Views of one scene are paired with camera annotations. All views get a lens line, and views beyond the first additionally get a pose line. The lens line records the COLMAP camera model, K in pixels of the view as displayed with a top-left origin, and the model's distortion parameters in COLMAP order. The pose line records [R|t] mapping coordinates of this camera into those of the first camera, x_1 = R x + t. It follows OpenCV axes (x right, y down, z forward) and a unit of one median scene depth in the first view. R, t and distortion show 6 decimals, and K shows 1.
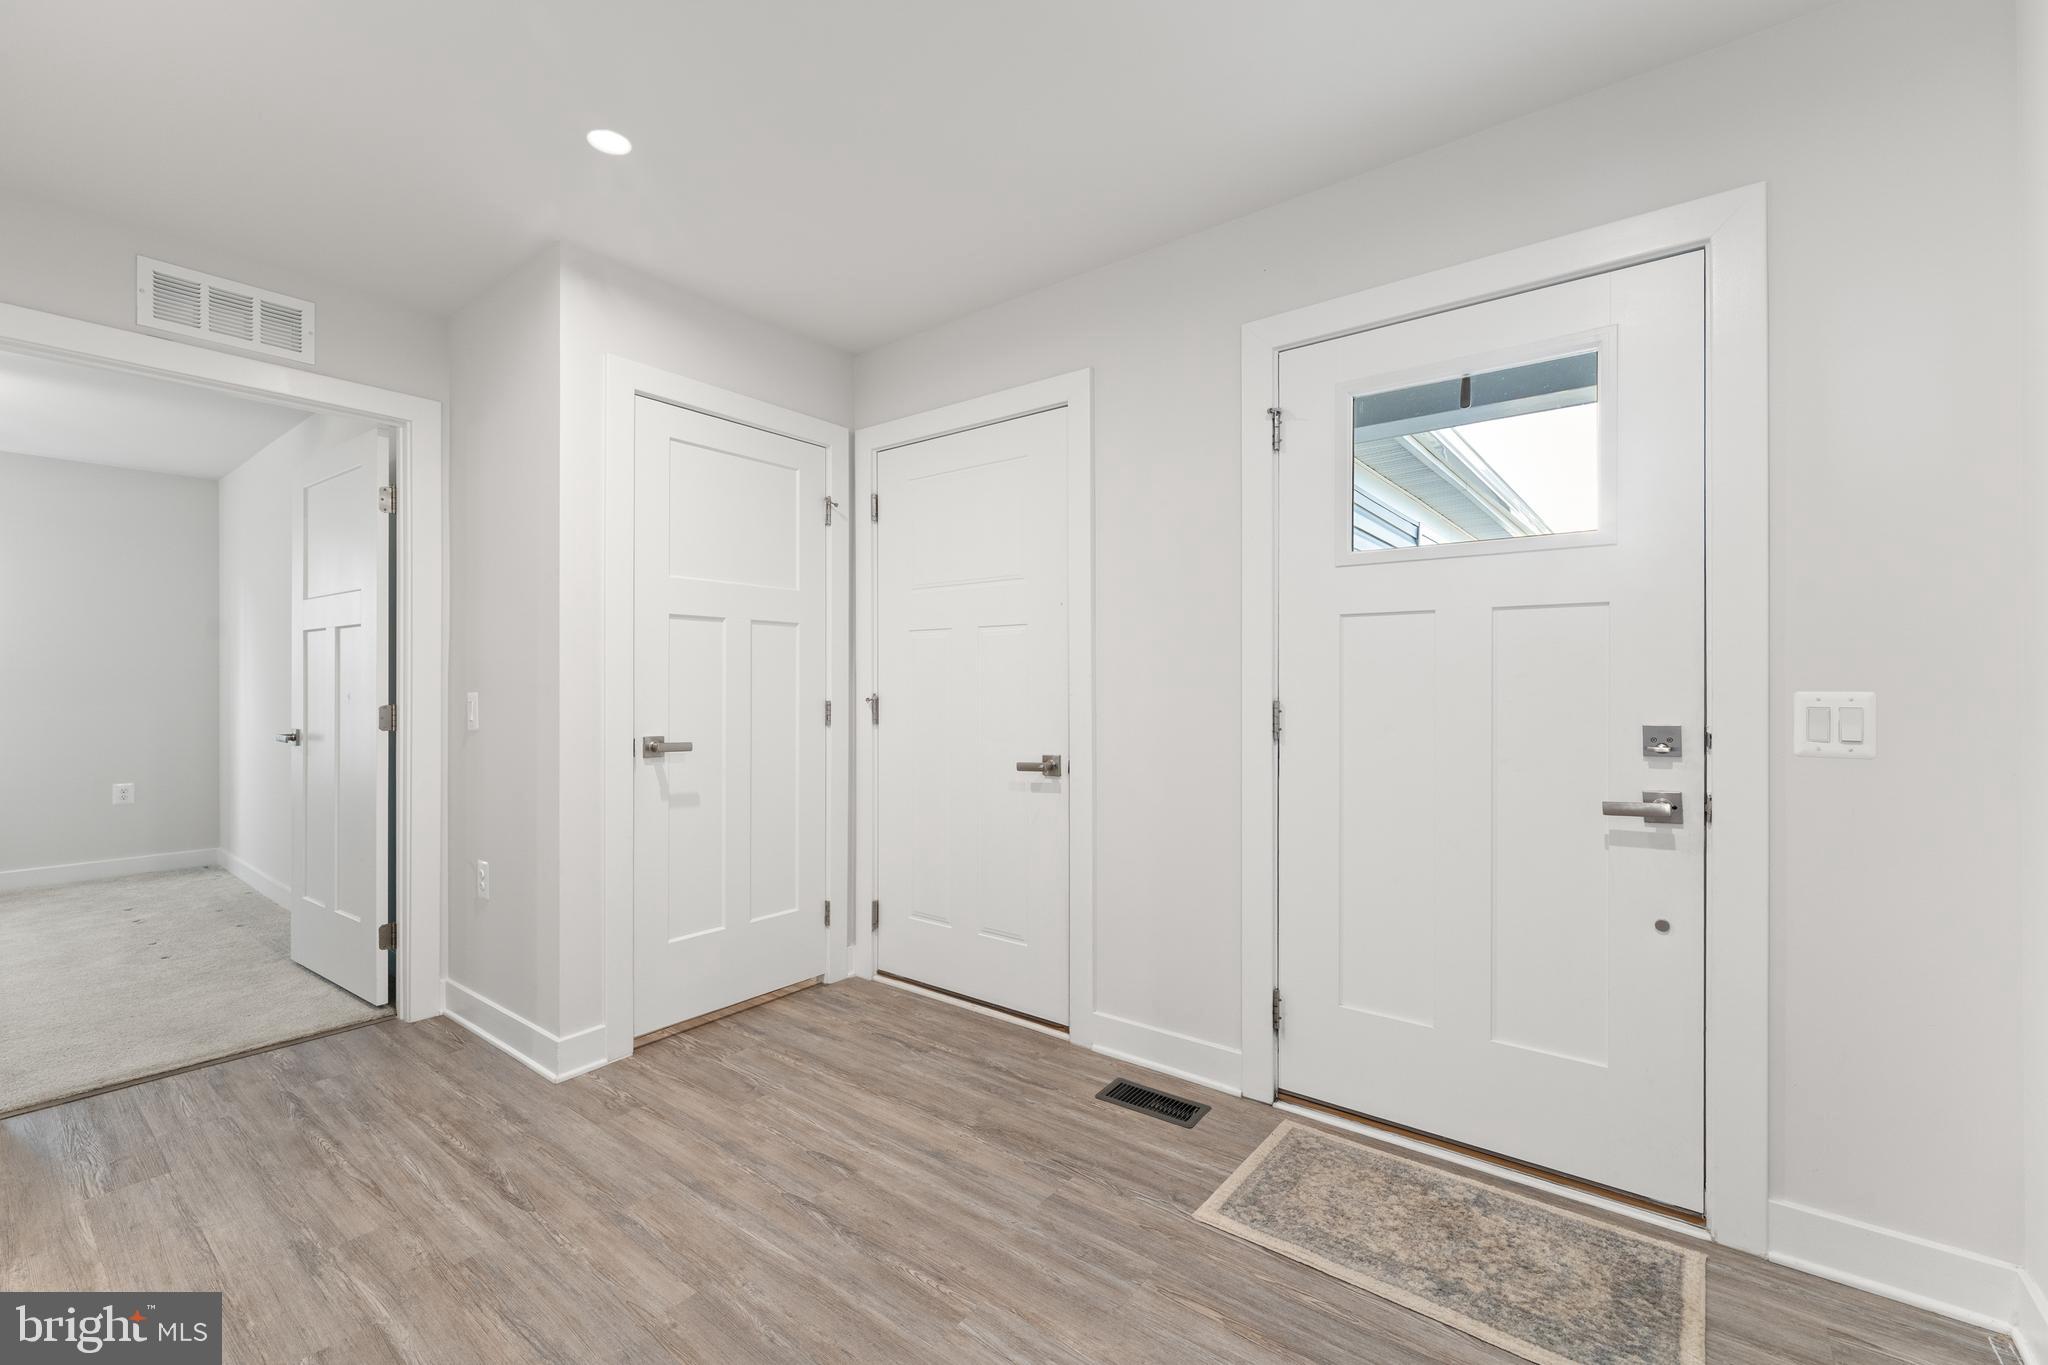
lens RADIAL K [[853.8, 0, 1015.7], [0, 853.8, 691.9], [0, 0, 1]] dist [-0.002032, -0.000646]
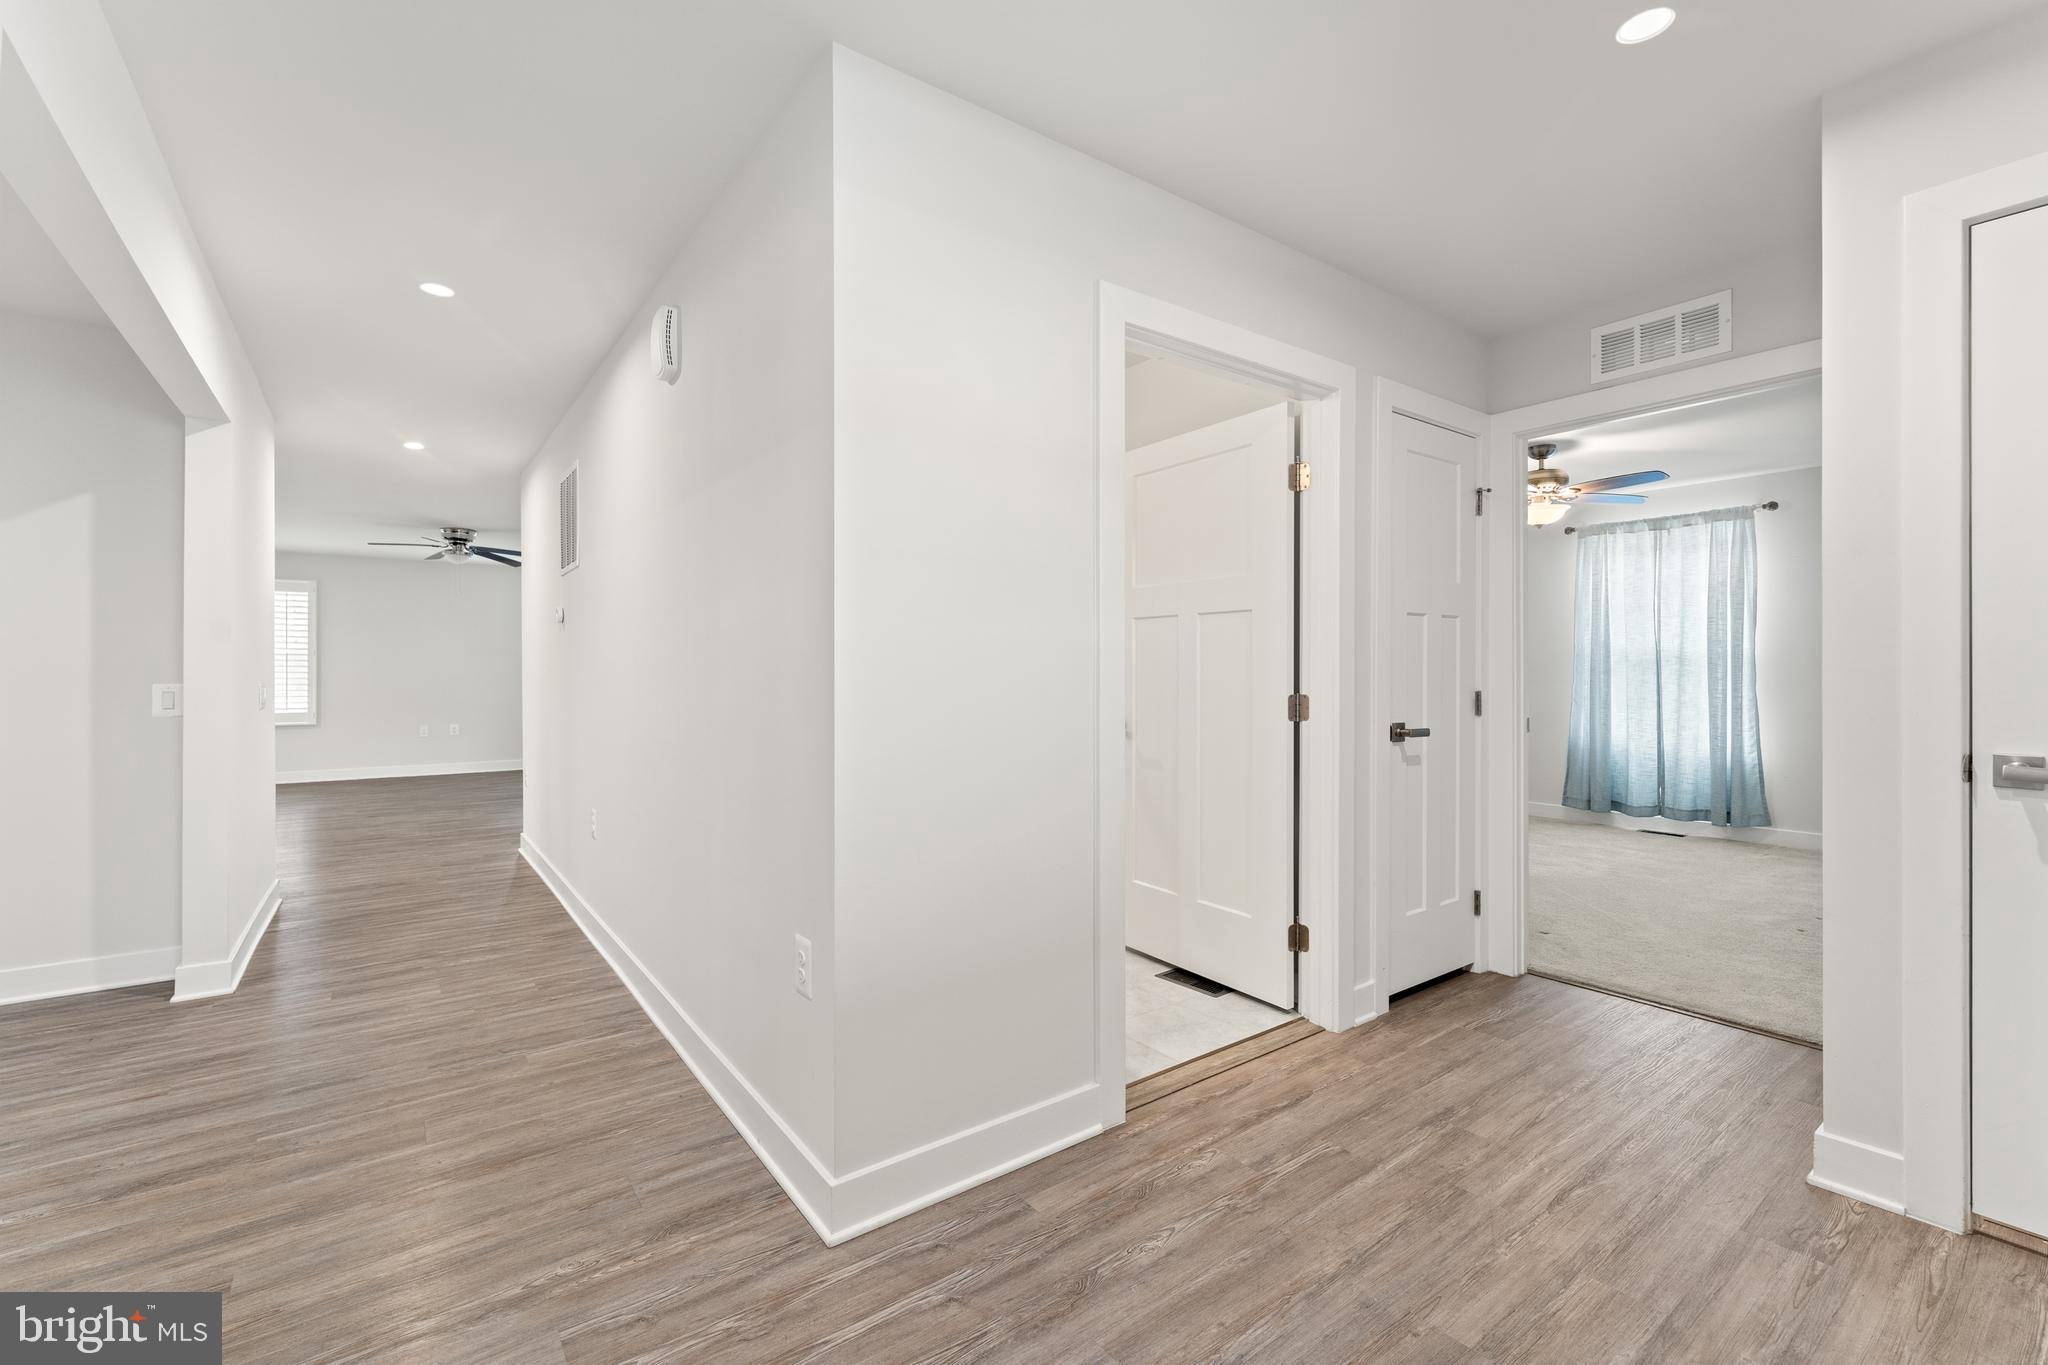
lens RADIAL K [[853.8, 0, 1010.5], [0, 853.8, 670.8], [0, 0, 1]] dist [-0.002032, -0.000646]
pose [[-0.261247, -0.001950, -0.965270, 0.405567], [-0.010097, 0.999949, 0.000712, -0.000568], [0.965219, 0.009933, -0.261254, 0.503165]]
